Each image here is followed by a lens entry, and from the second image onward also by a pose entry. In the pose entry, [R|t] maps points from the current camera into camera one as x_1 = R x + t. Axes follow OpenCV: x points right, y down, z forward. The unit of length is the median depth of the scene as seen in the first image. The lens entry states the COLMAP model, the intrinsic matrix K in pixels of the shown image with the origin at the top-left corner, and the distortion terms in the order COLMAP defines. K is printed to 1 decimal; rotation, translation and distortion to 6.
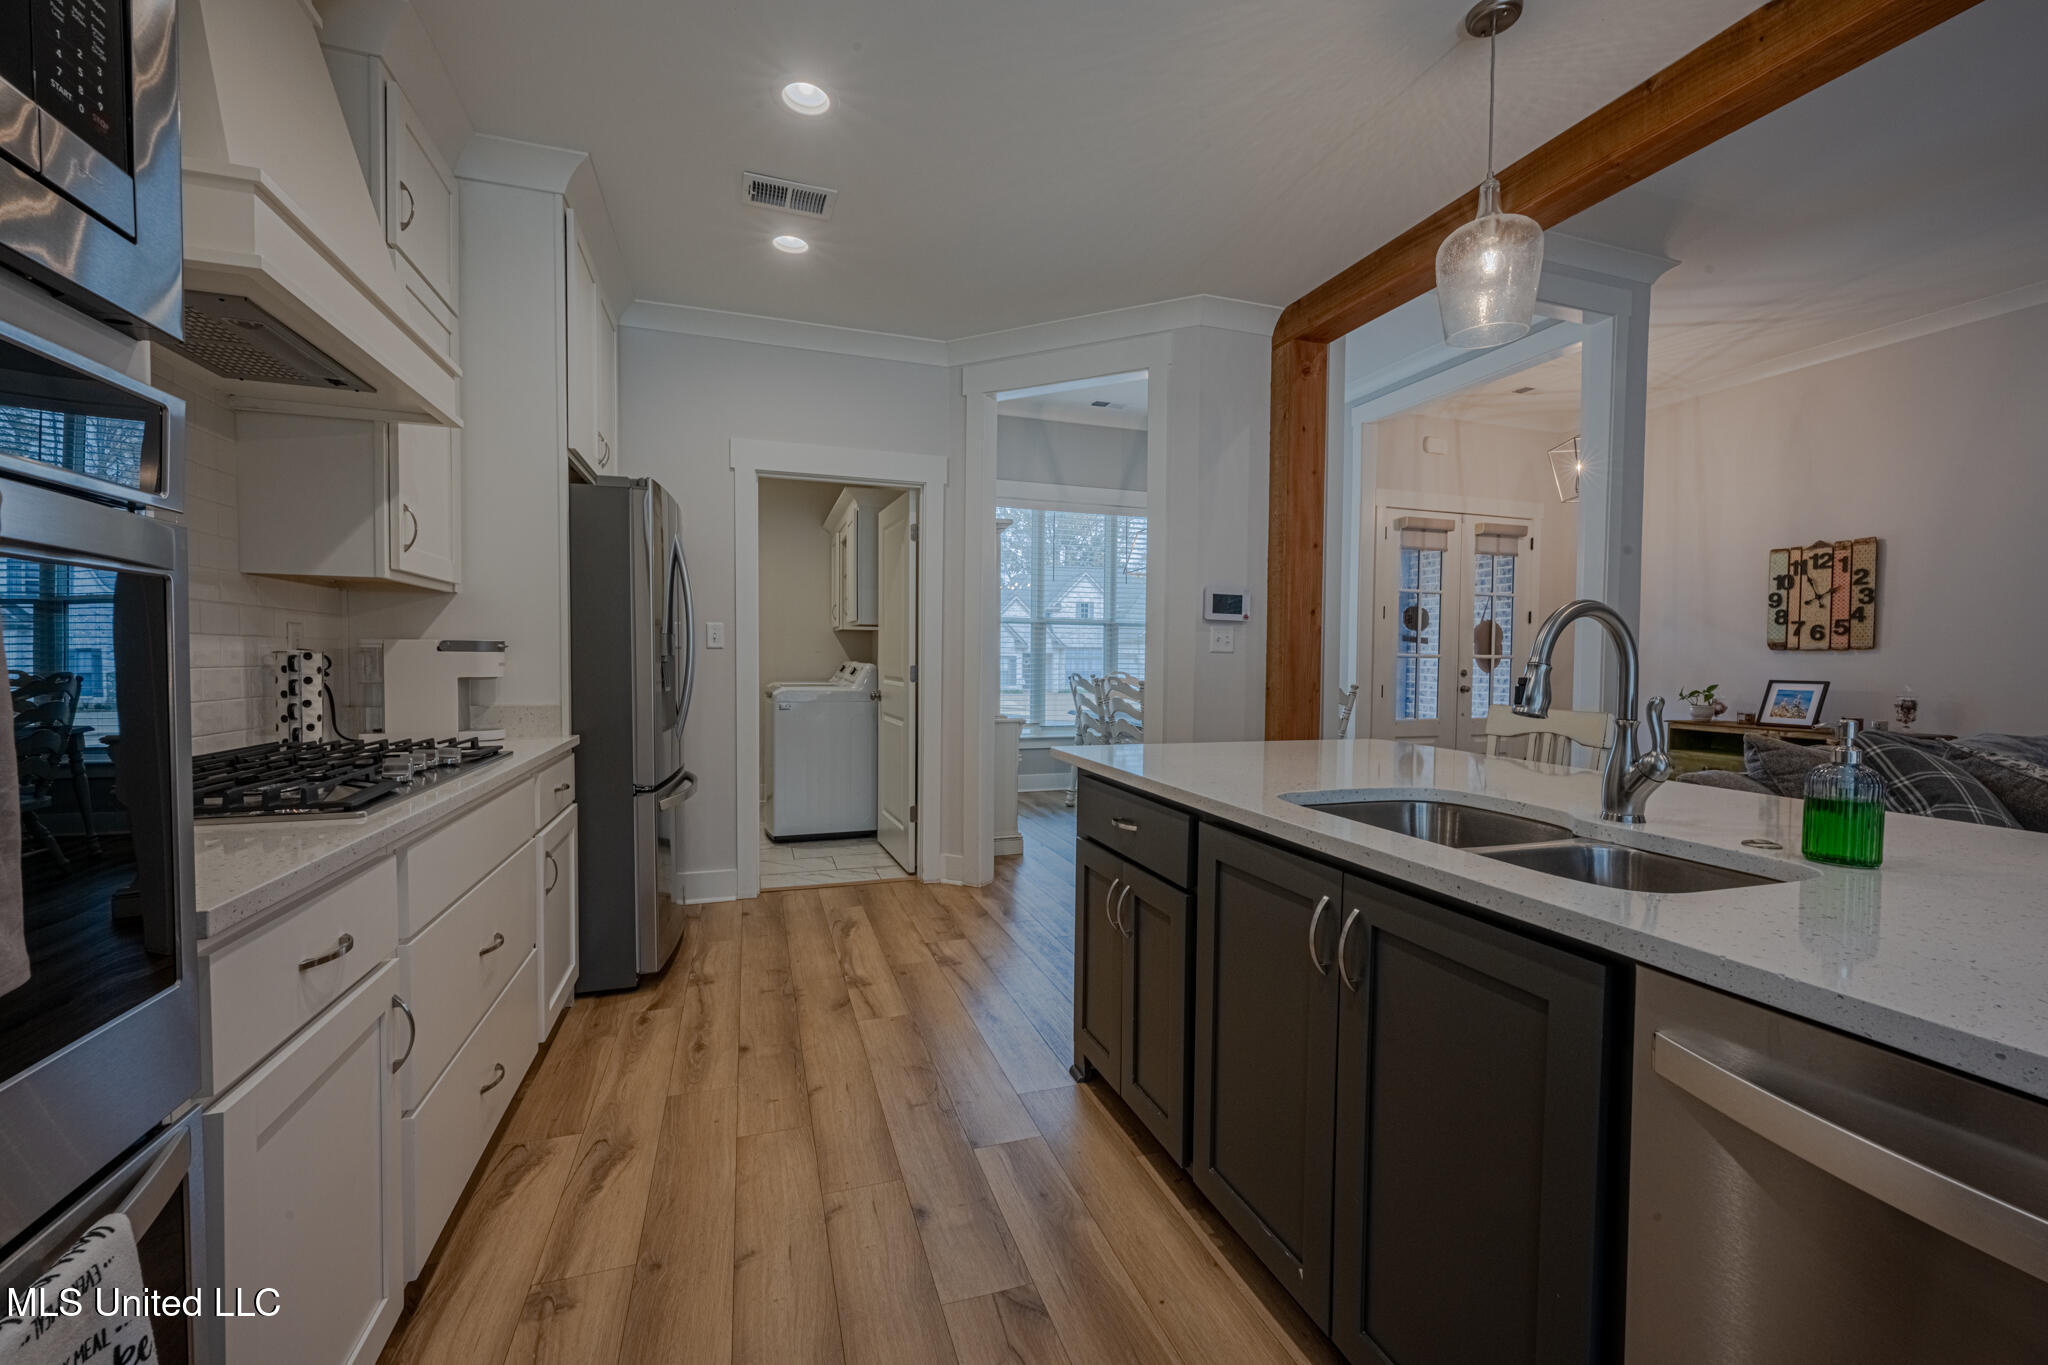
lens RADIAL K [[820.2, 0, 1024.0], [0, 820.2, 682.5], [0, 0, 1]] dist [0.003547, 0.000142]
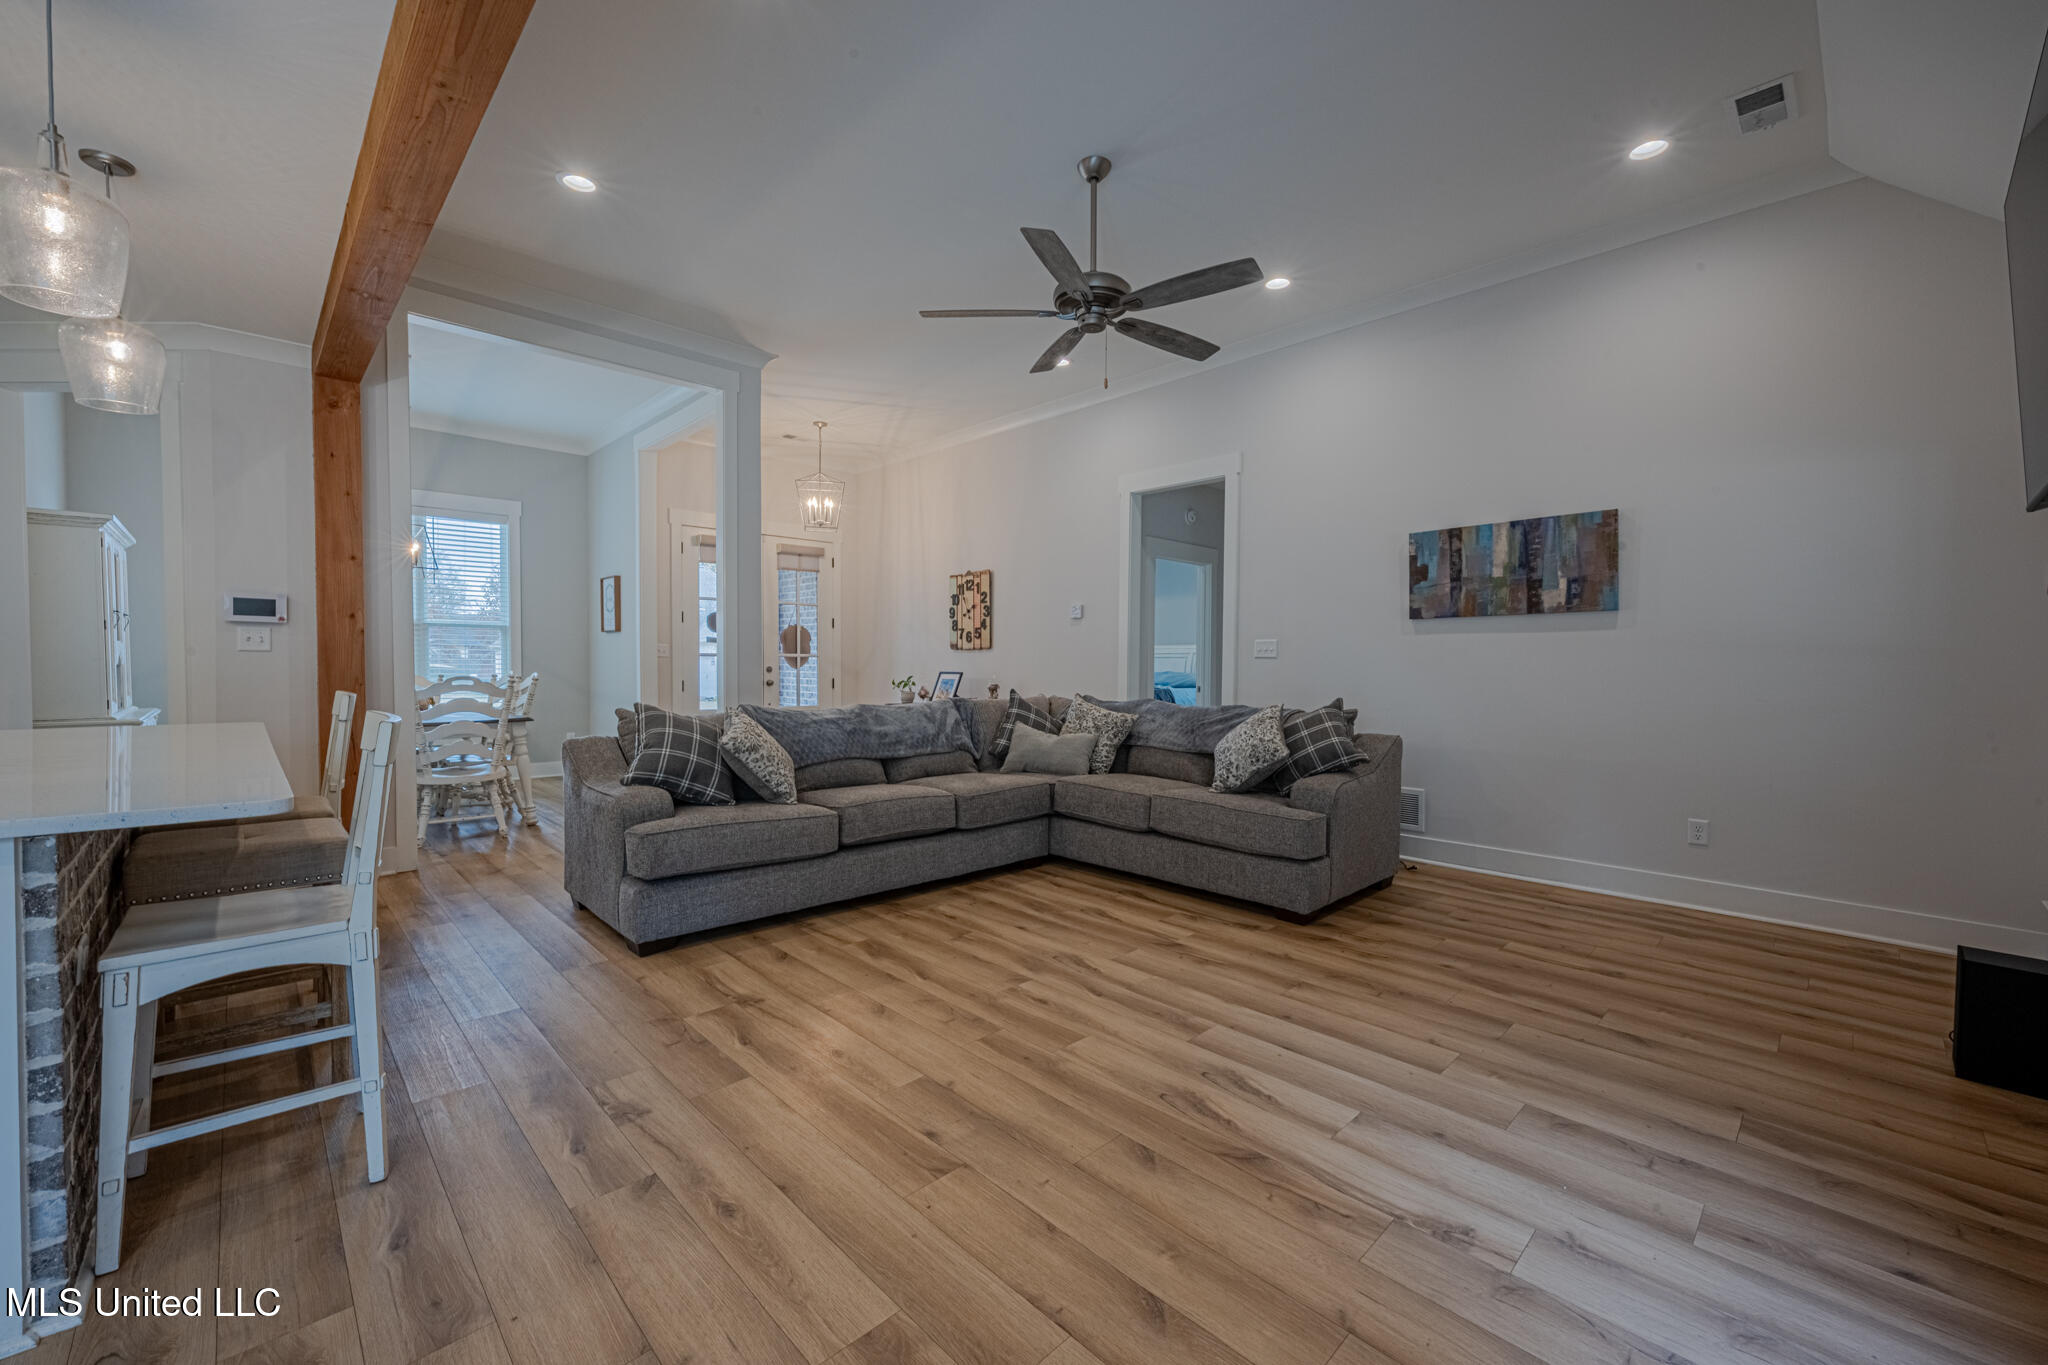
lens RADIAL K [[820.2, 0, 1024.0], [0, 820.2, 682.5], [0, 0, 1]] dist [0.003547, 0.000142]
pose [[0.904433, -0.017690, 0.426249, 0.469329], [0.018349, 0.999828, 0.002562, 0.014304], [-0.426221, 0.005504, 0.904602, -0.289753]]
